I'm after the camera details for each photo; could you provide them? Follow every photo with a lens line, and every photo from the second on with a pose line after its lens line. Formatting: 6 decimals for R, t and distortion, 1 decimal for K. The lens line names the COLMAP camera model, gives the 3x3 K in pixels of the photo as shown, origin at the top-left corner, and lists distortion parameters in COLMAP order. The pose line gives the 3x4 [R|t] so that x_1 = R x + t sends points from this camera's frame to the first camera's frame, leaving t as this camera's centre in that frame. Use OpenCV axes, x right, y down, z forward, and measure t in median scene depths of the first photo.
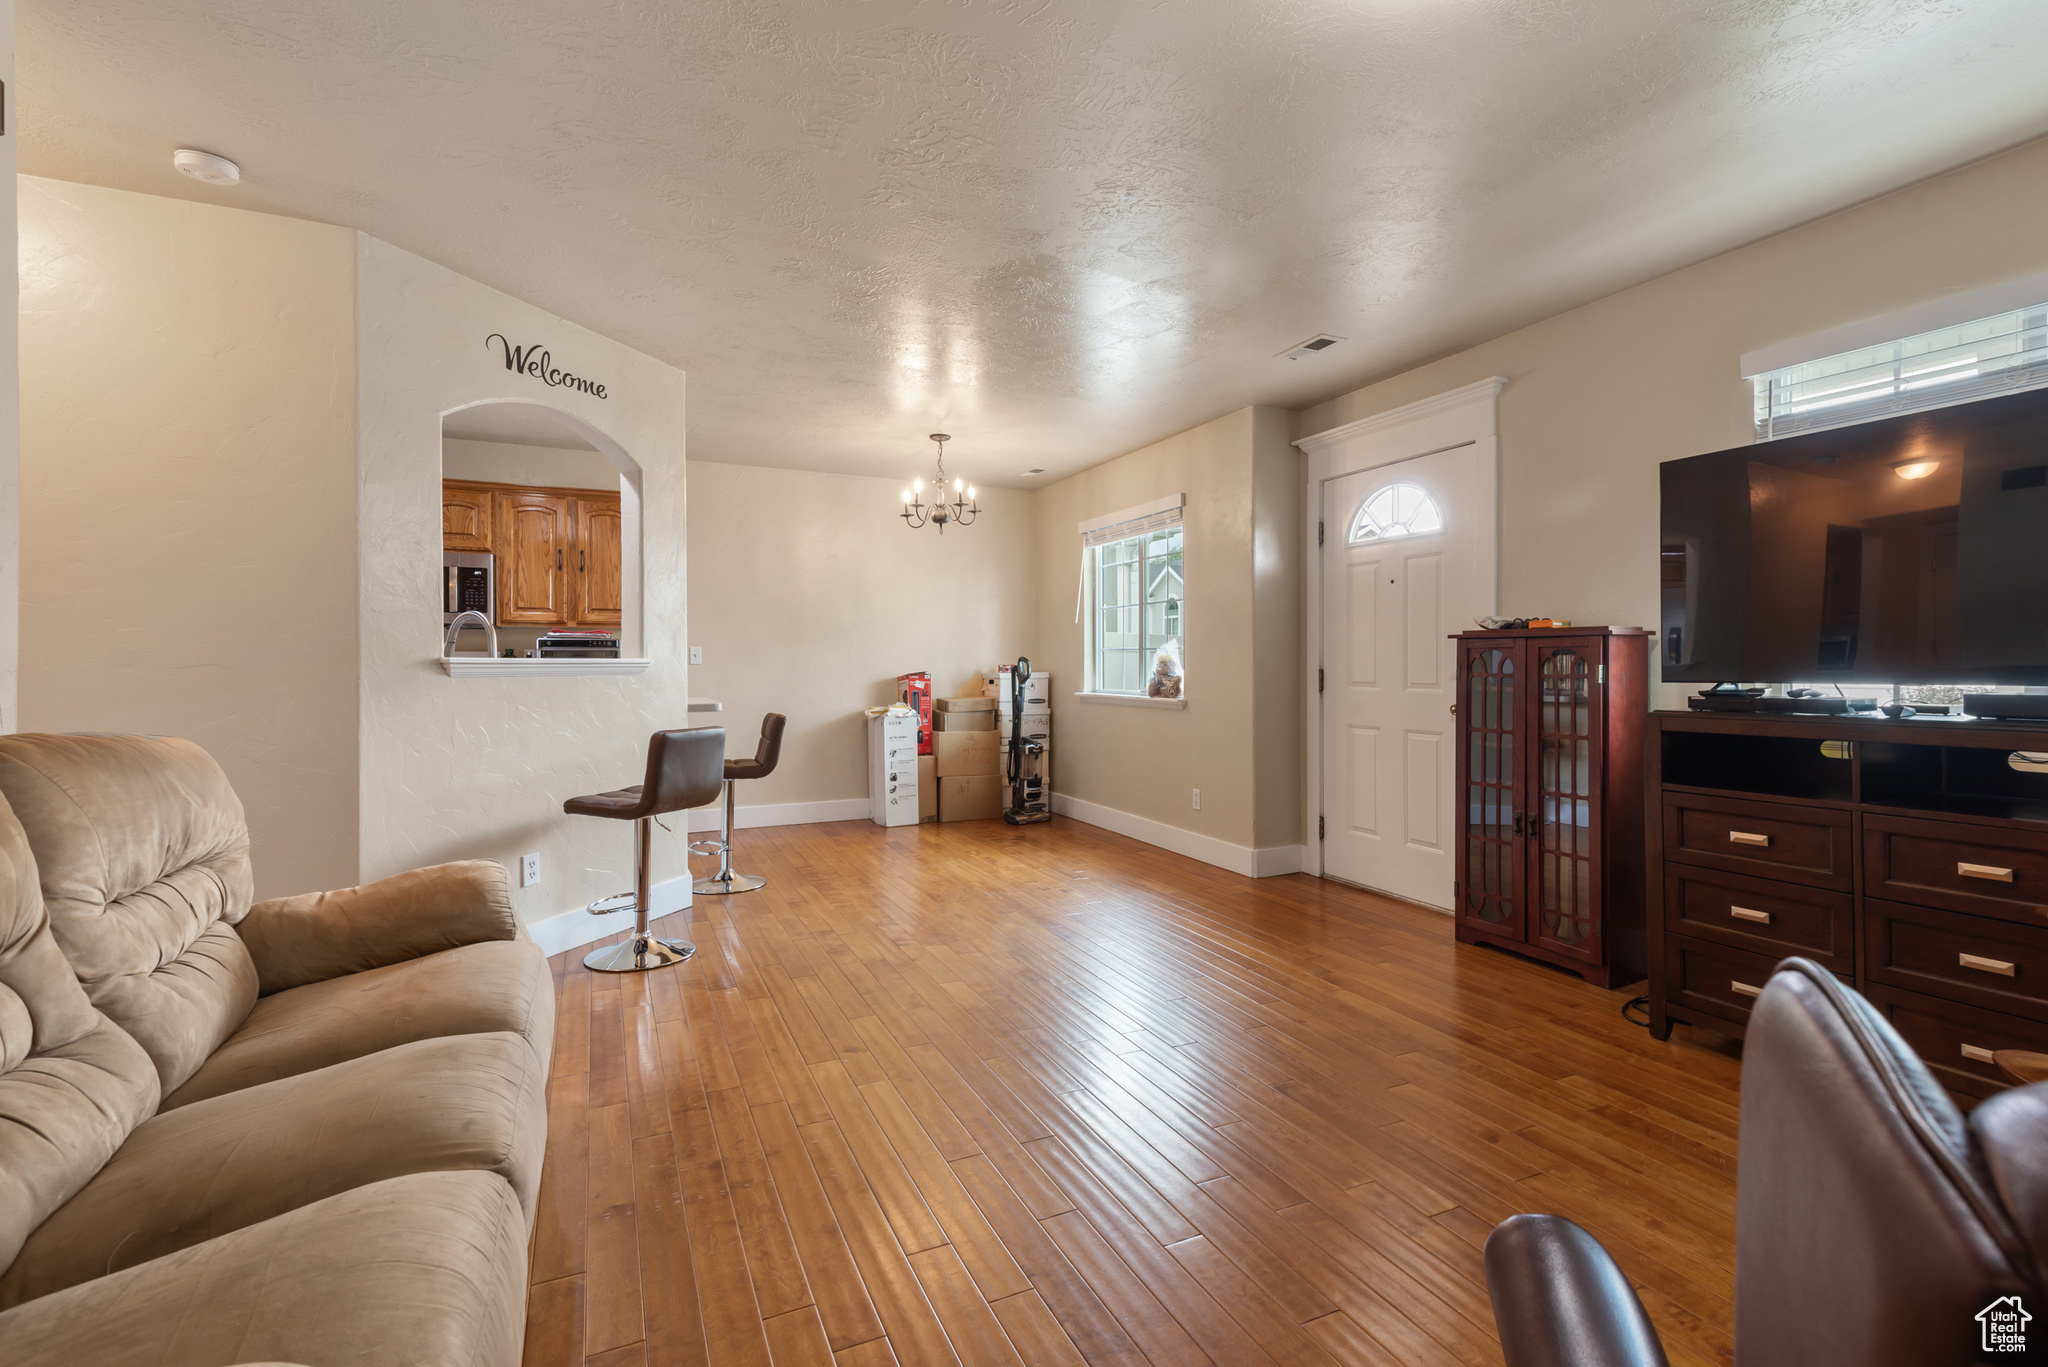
lens RADIAL K [[928.3, 0, 1019.7], [0, 928.3, 670.0], [0, 0, 1]] dist [0.035179, 0.000094]
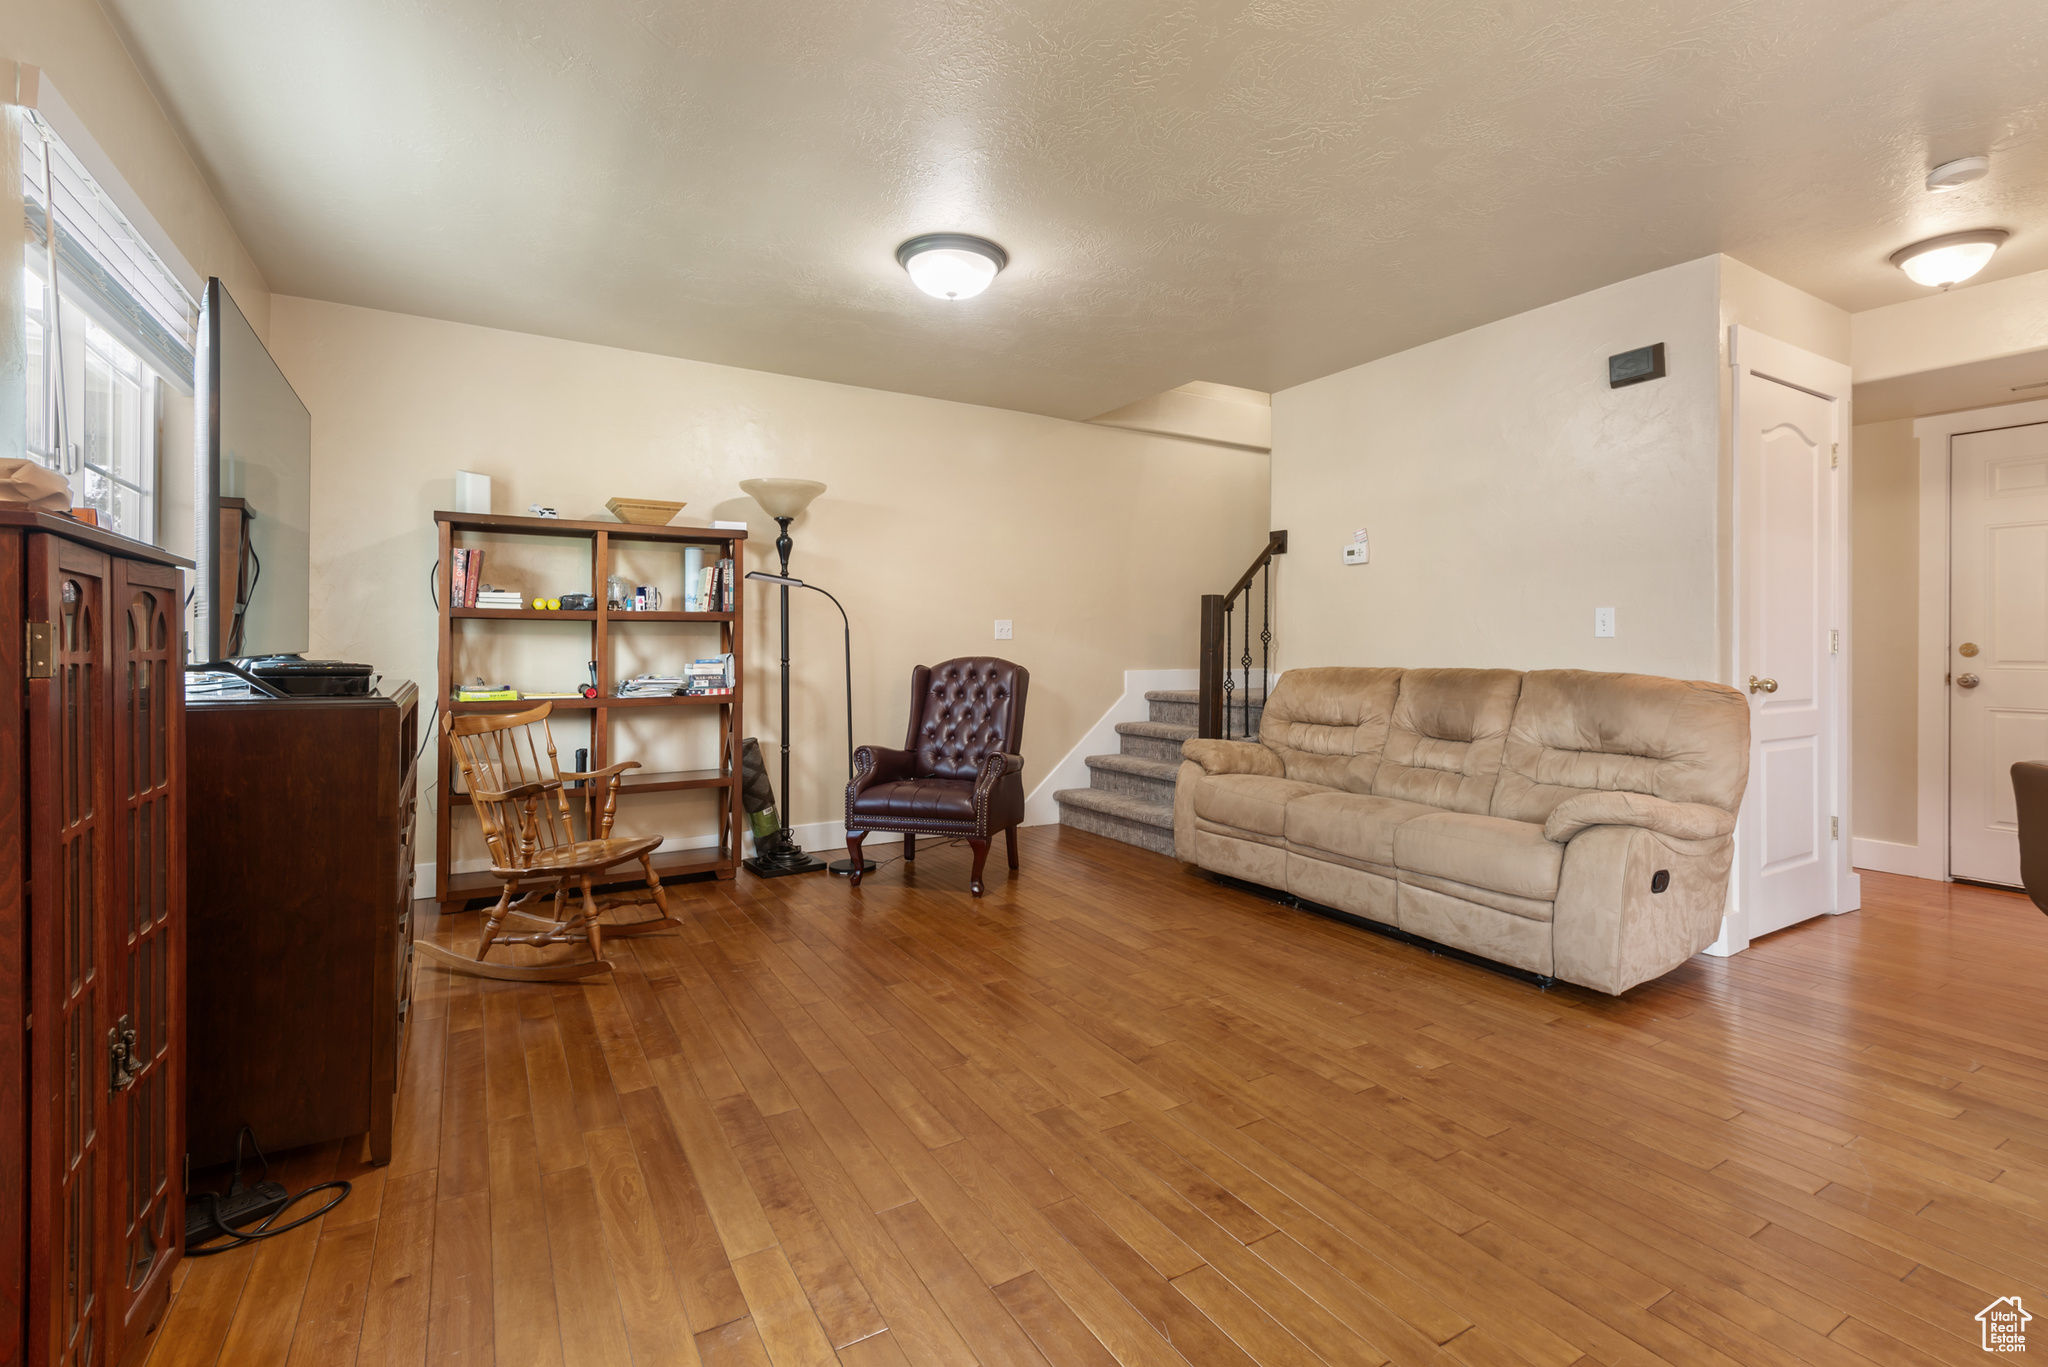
lens RADIAL K [[928.3, 0, 1025.7], [0, 928.3, 664.1], [0, 0, 1]] dist [0.035179, 0.000094]
pose [[-0.994062, -0.004989, -0.108704, 0.393507], [-0.007472, 0.999720, 0.022446, 0.002086], [0.108562, 0.023125, -0.993821, 2.442162]]
